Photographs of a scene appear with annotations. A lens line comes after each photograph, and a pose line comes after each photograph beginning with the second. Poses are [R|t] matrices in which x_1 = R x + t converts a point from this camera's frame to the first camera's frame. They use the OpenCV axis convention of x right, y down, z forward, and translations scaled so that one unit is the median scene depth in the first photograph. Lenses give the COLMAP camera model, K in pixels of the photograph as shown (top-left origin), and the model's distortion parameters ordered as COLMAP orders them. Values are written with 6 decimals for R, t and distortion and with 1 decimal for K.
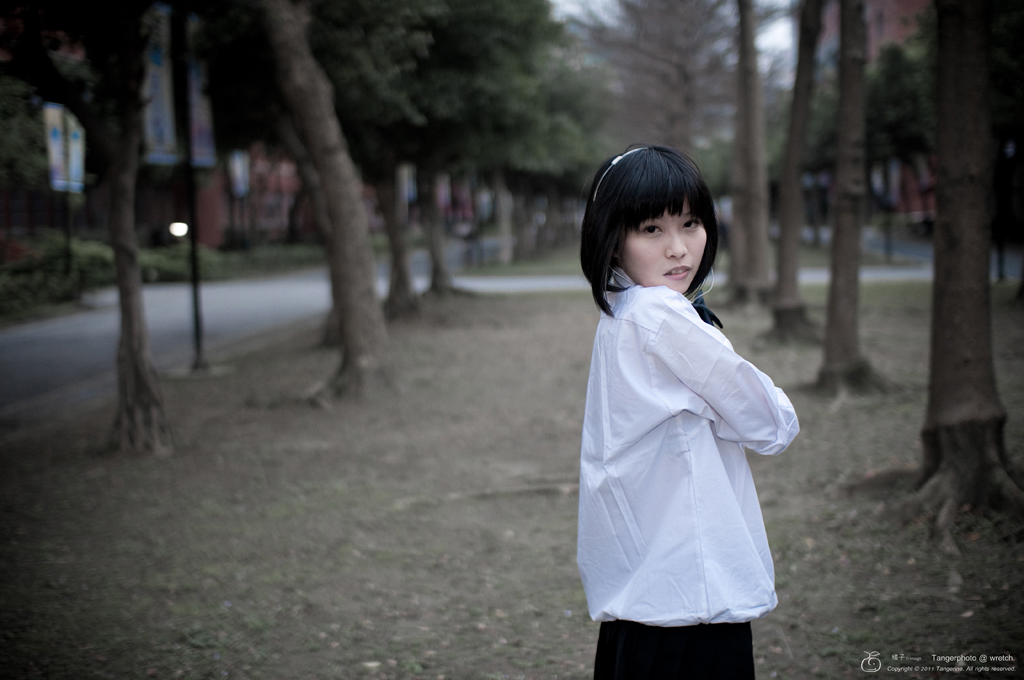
lens RADIAL K [[1341.0, 0, 512.0], [0, 1341.0, 340.0], [0, 0, 1]] dist [-0.202233, 0.285975]
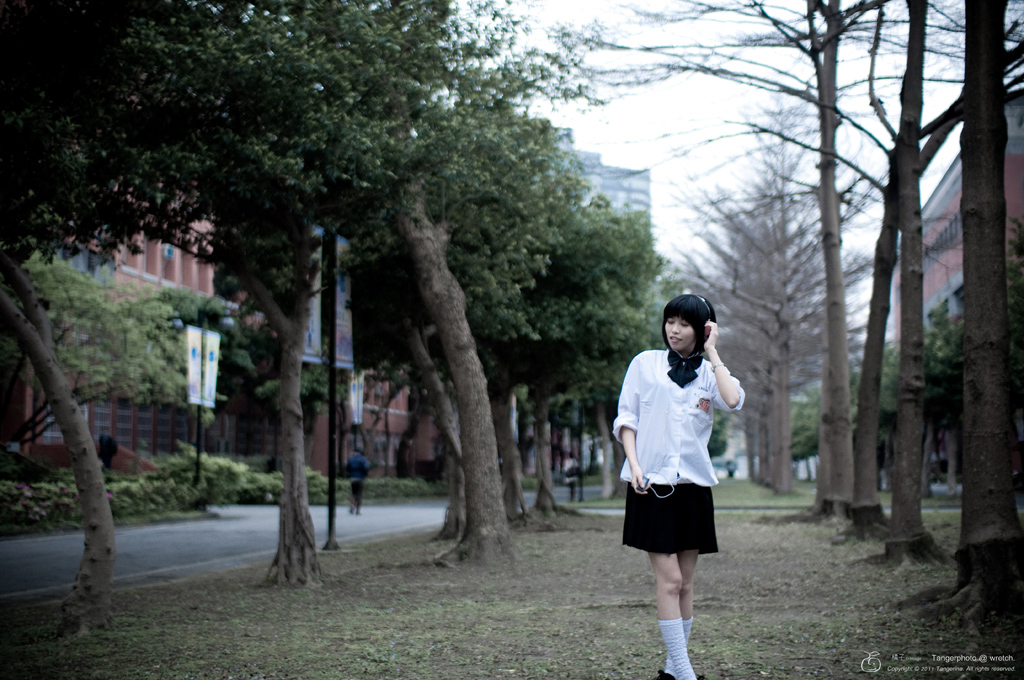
lens RADIAL K [[1341.0, 0, 512.0], [0, 1341.0, 340.0], [0, 0, 1]] dist [-0.202233, 0.285975]
pose [[0.996796, 0.021741, -0.076975, -0.003259], [-0.036028, 0.981239, -0.189399, 0.061393], [0.071413, 0.191565, 0.978878, -0.123229]]
